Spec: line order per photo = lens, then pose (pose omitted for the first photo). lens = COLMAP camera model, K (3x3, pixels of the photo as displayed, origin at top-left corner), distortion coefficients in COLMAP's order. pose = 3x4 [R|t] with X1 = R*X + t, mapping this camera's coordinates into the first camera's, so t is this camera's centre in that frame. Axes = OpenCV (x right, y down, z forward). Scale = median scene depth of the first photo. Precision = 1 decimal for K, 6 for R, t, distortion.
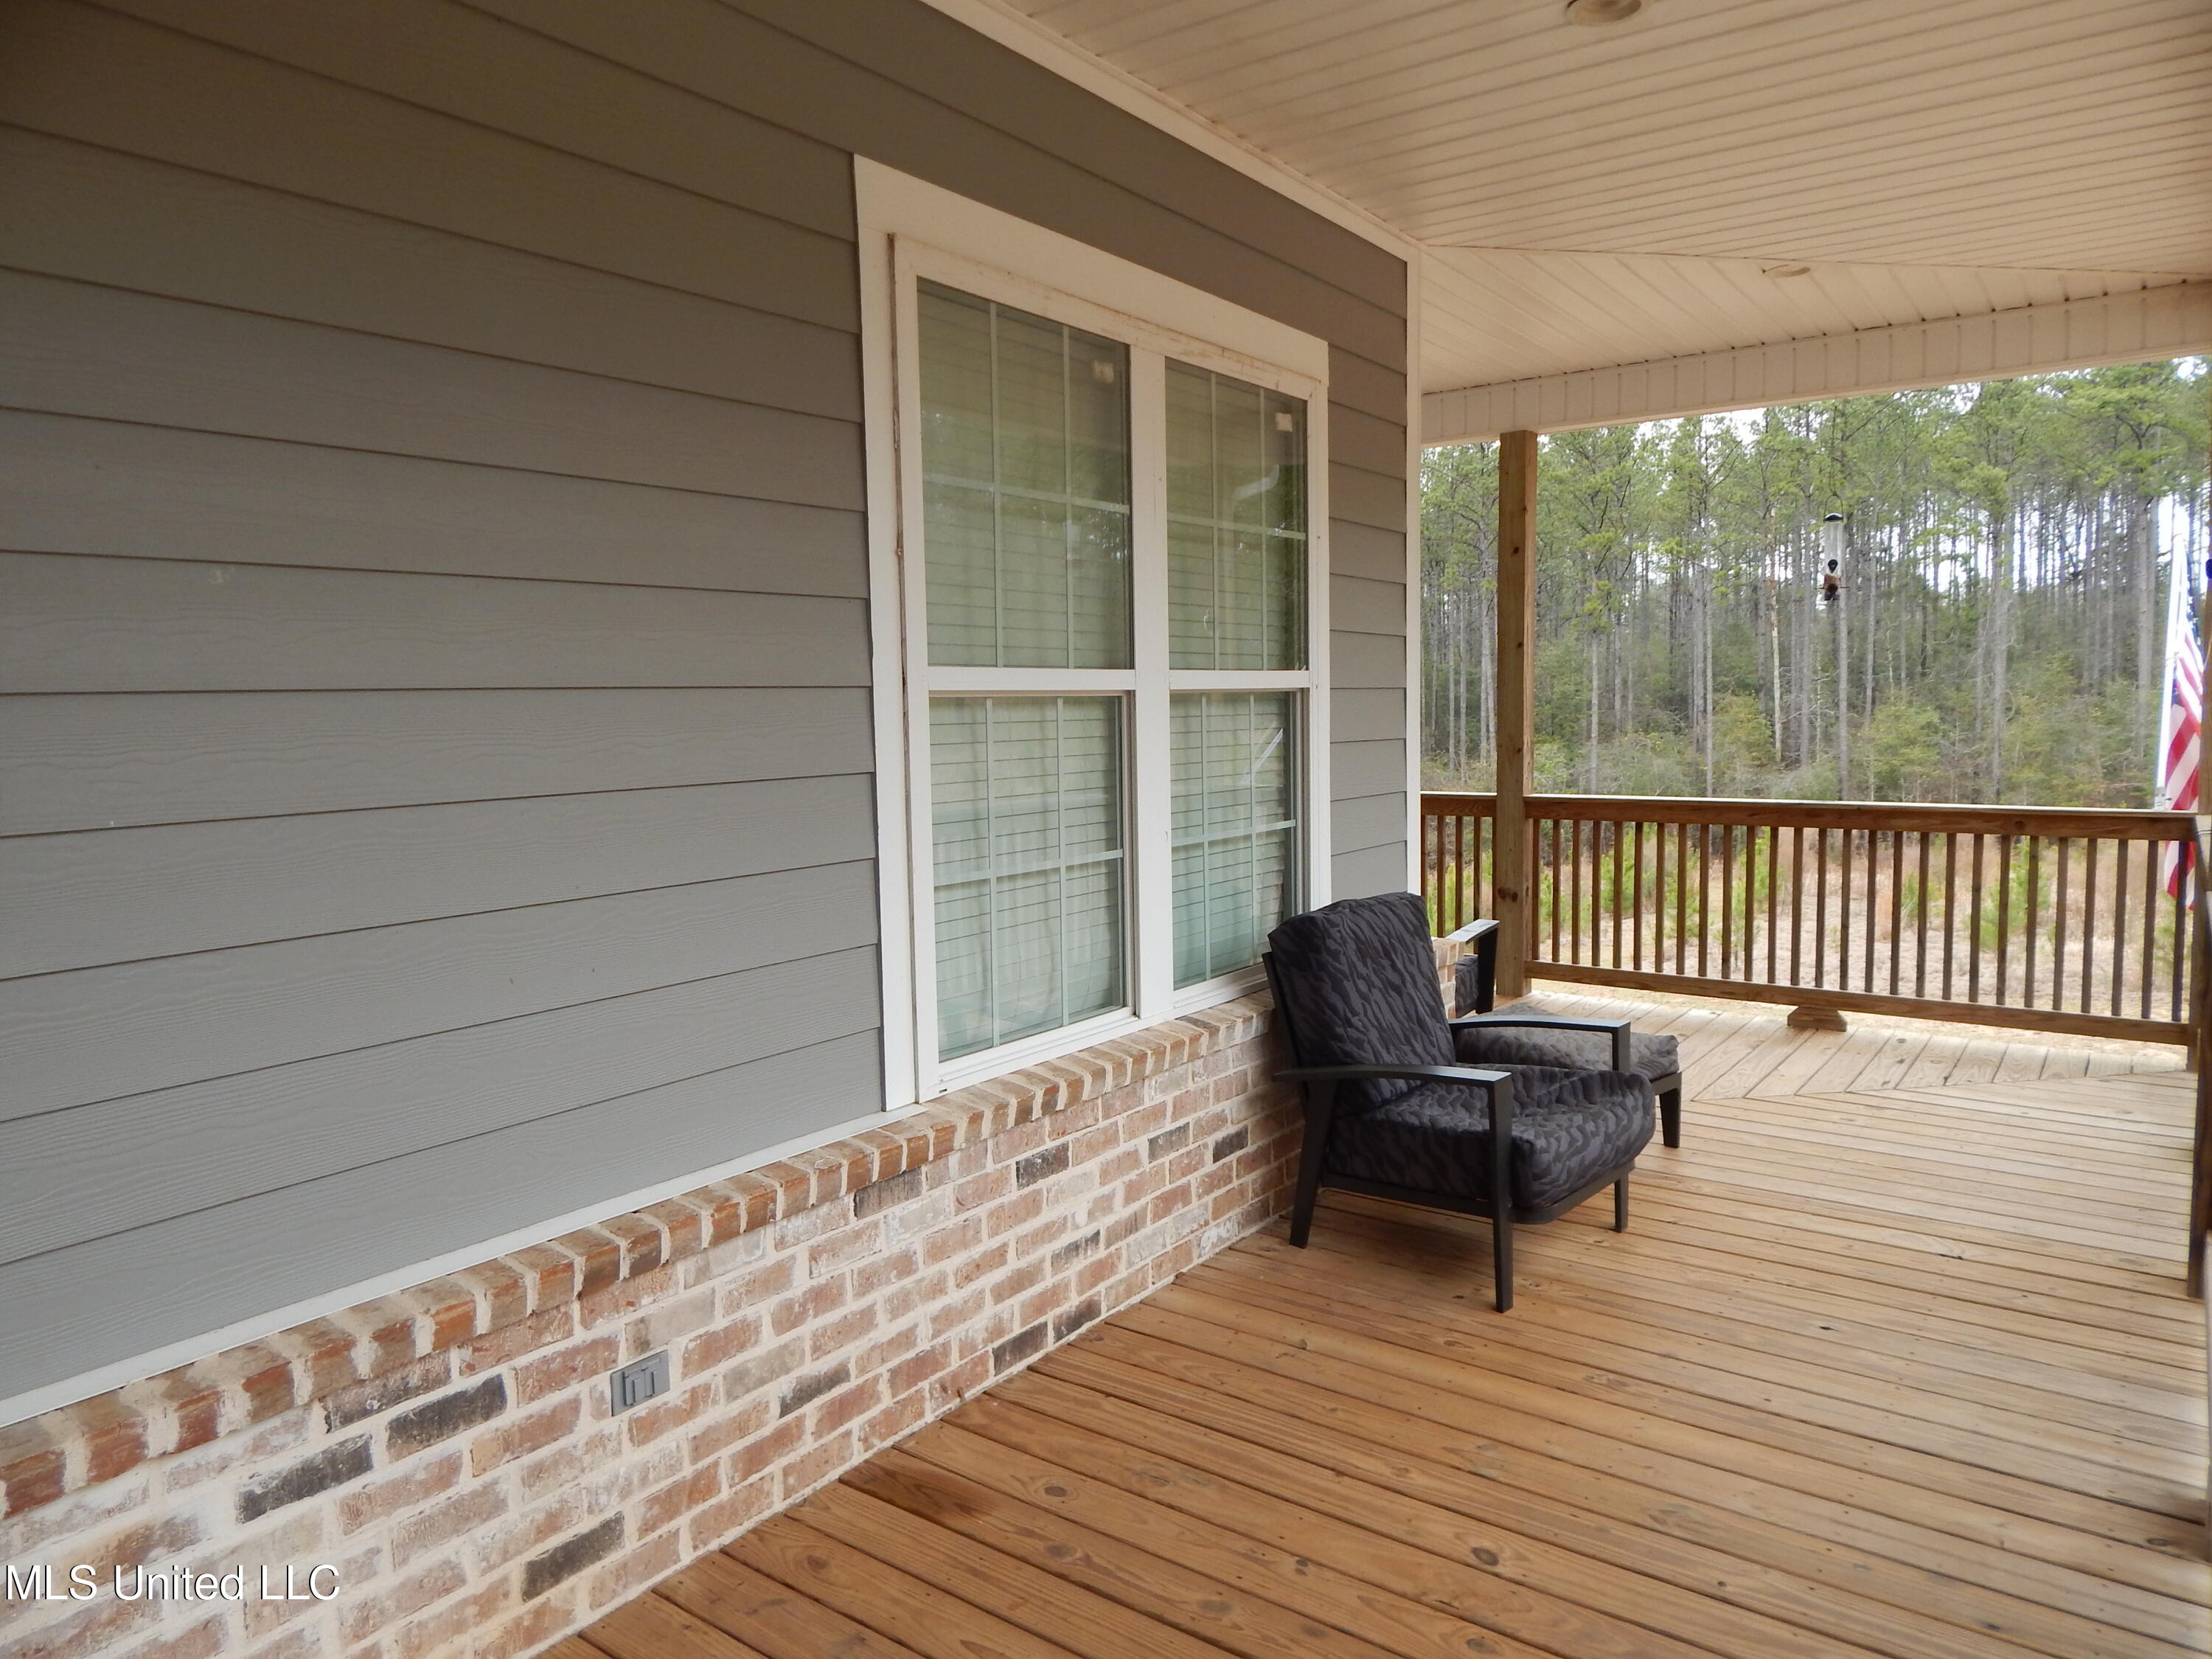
lens RADIAL K [[1463.9, 0, 1109.0], [0, 1463.9, 829.2], [0, 0, 1]] dist [0.015786, -0.011819]
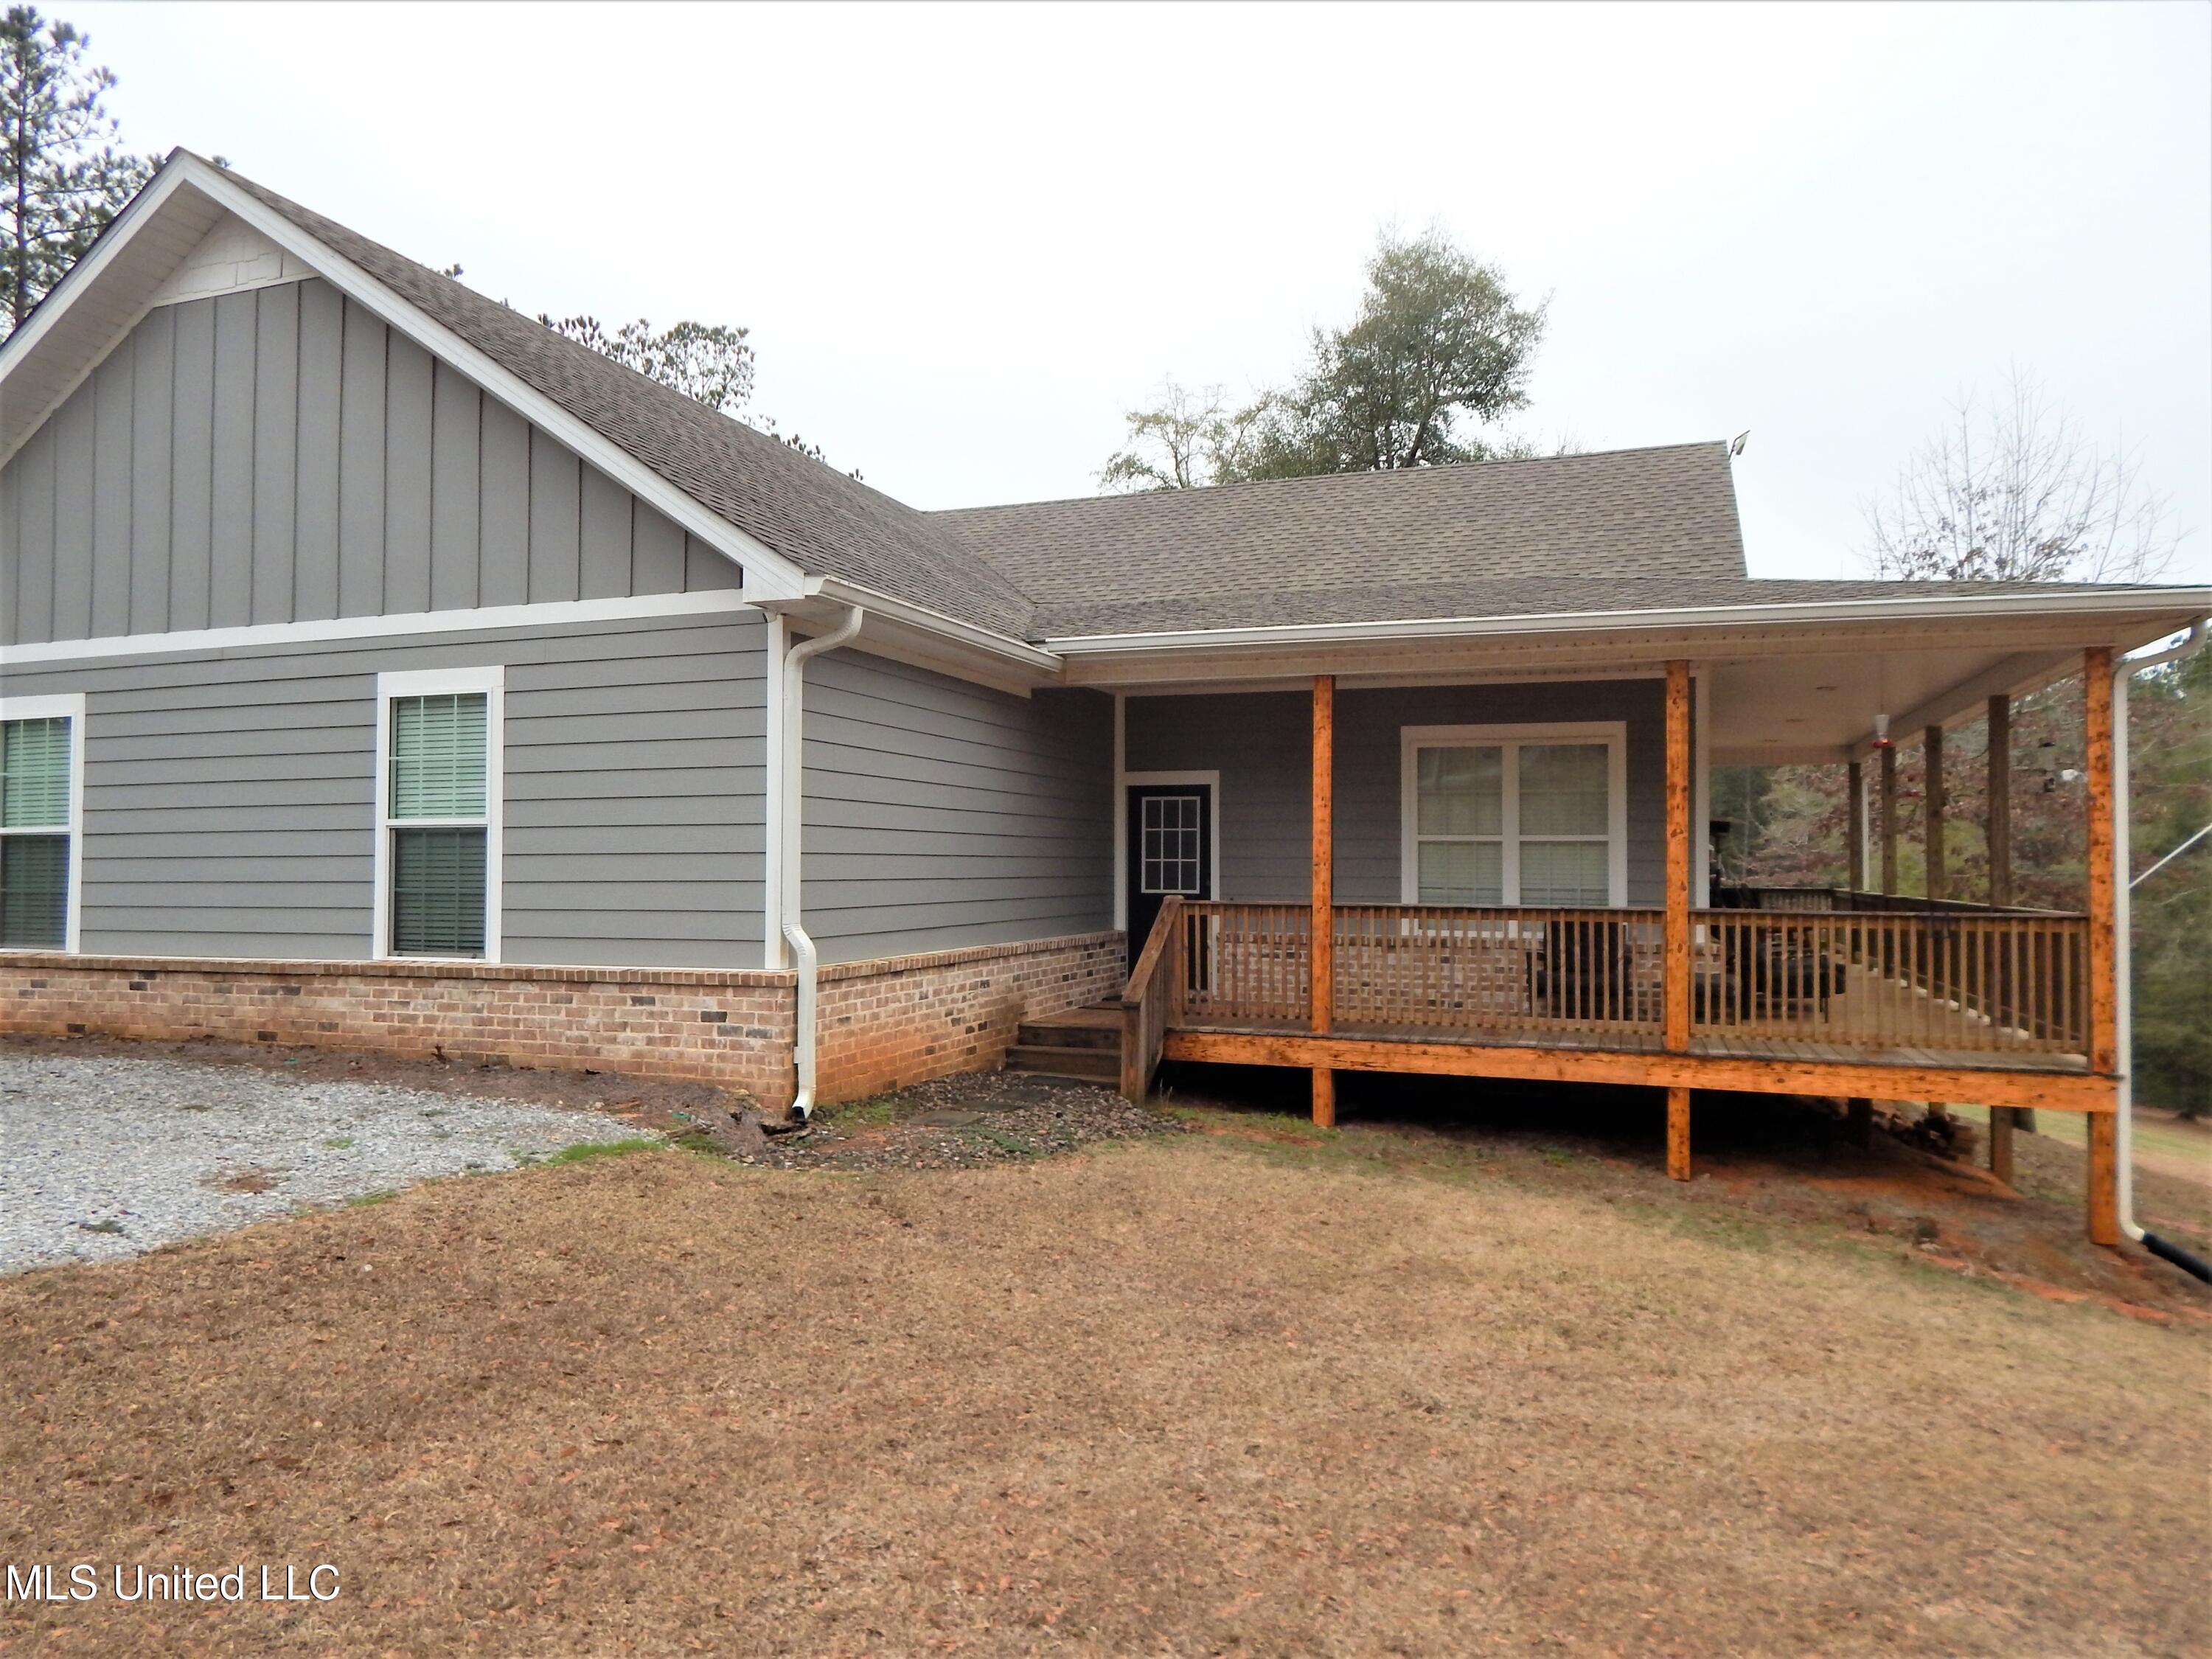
lens RADIAL K [[1463.9, 0, 1105.9], [0, 1463.9, 829.4], [0, 0, 1]] dist [0.015786, -0.011819]
pose [[0.273521, 0.002391, -0.961863, 3.387874], [-0.099953, 0.994654, -0.025951, 0.070618], [0.956659, 0.103239, 0.272298, -0.953829]]
